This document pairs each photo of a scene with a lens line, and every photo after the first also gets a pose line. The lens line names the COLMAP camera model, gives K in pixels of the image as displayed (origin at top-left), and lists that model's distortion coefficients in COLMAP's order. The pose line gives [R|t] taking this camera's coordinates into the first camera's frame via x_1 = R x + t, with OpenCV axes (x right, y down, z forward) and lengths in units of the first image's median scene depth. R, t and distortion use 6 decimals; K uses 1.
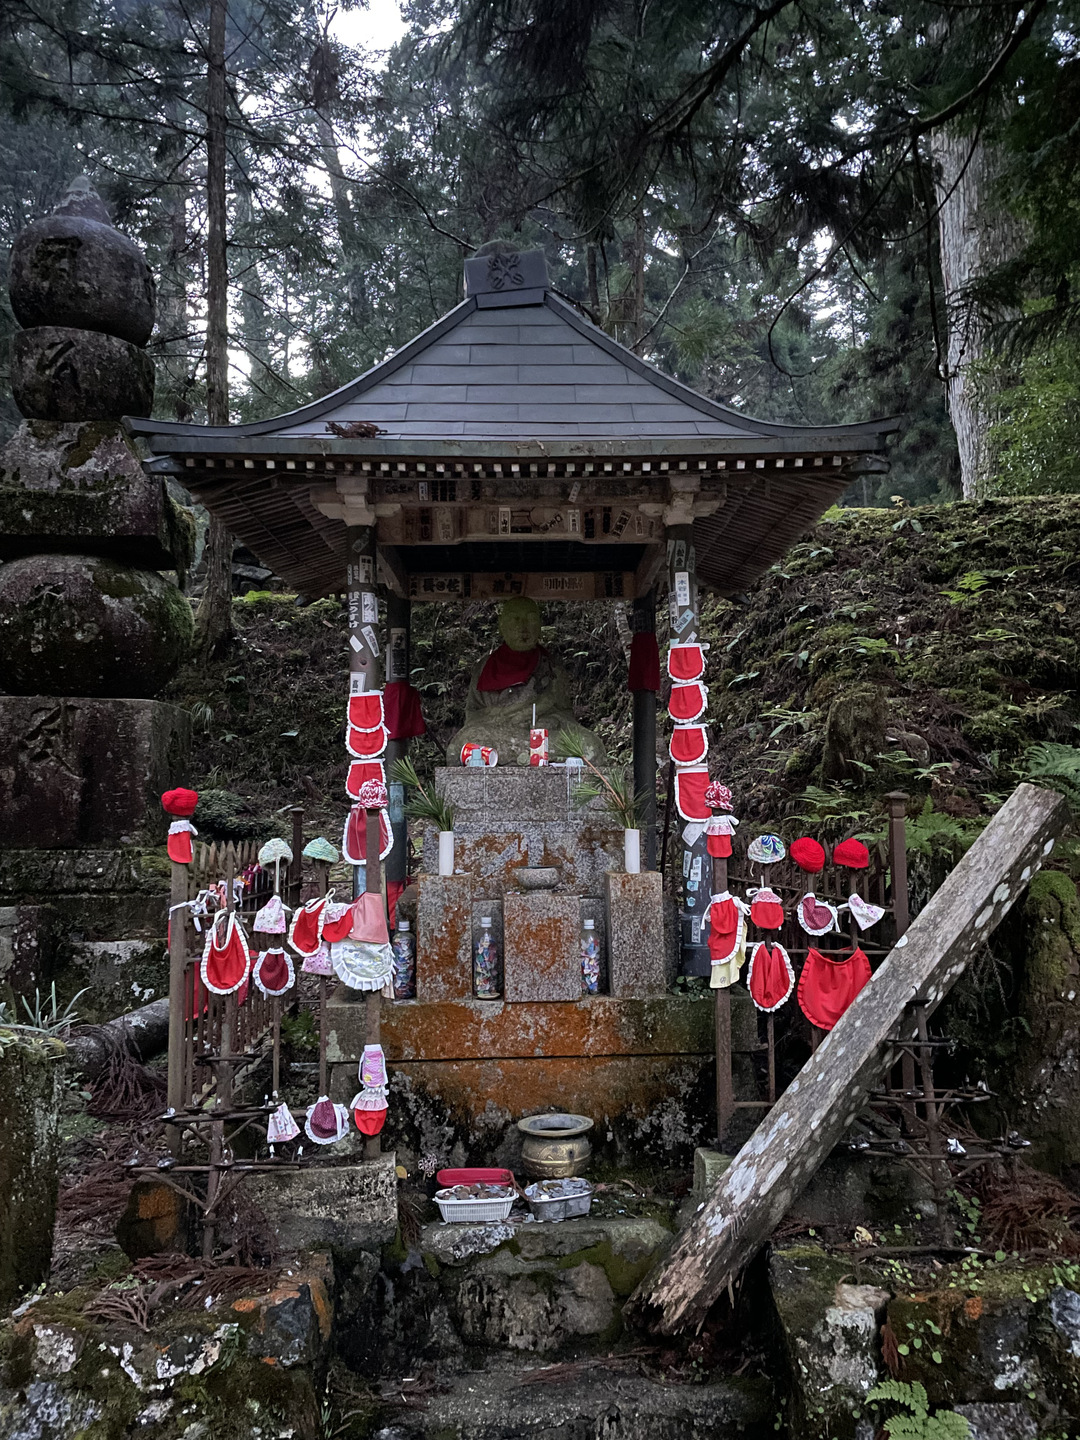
lens RADIAL K [[1083.8, 0, 540.1], [0, 1083.8, 711.4], [0, 0, 1]] dist [0.057064, -0.004642]
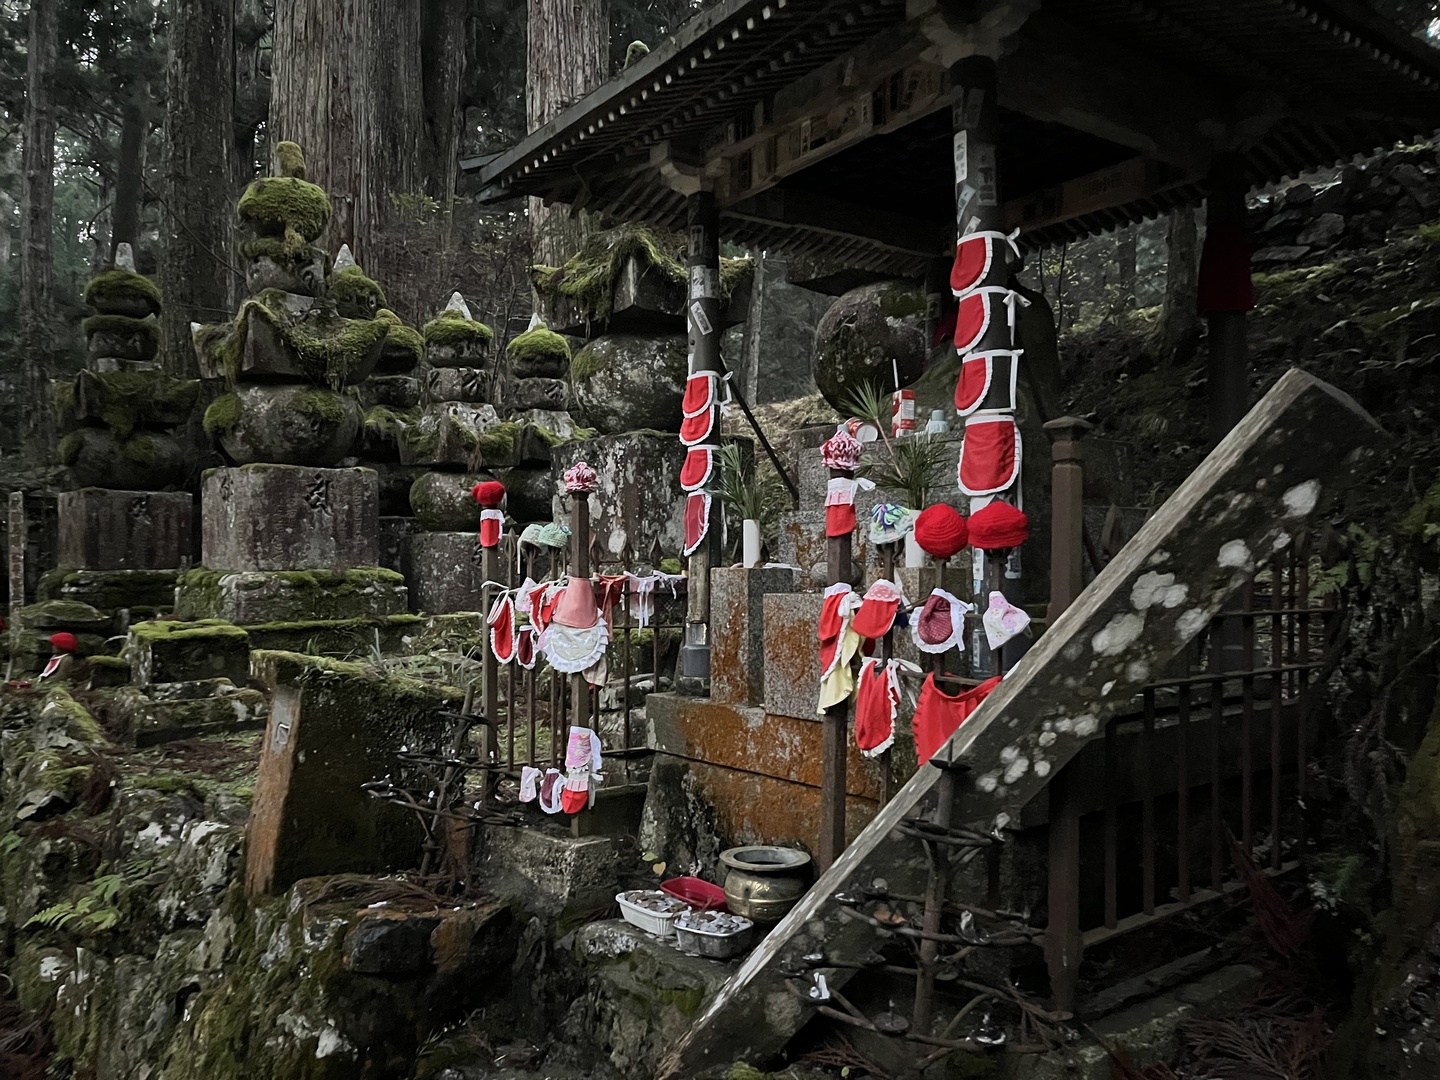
lens RADIAL K [[1091.0, 0, 719.1], [0, 1091.0, 547.0], [0, 0, 1]] dist [0.056022, -0.005336]
pose [[0.569629, -0.008903, -0.821854, 0.657653], [0.077537, 0.996064, 0.042951, 0.097084], [0.818237, -0.088190, 0.568077, 0.491998]]
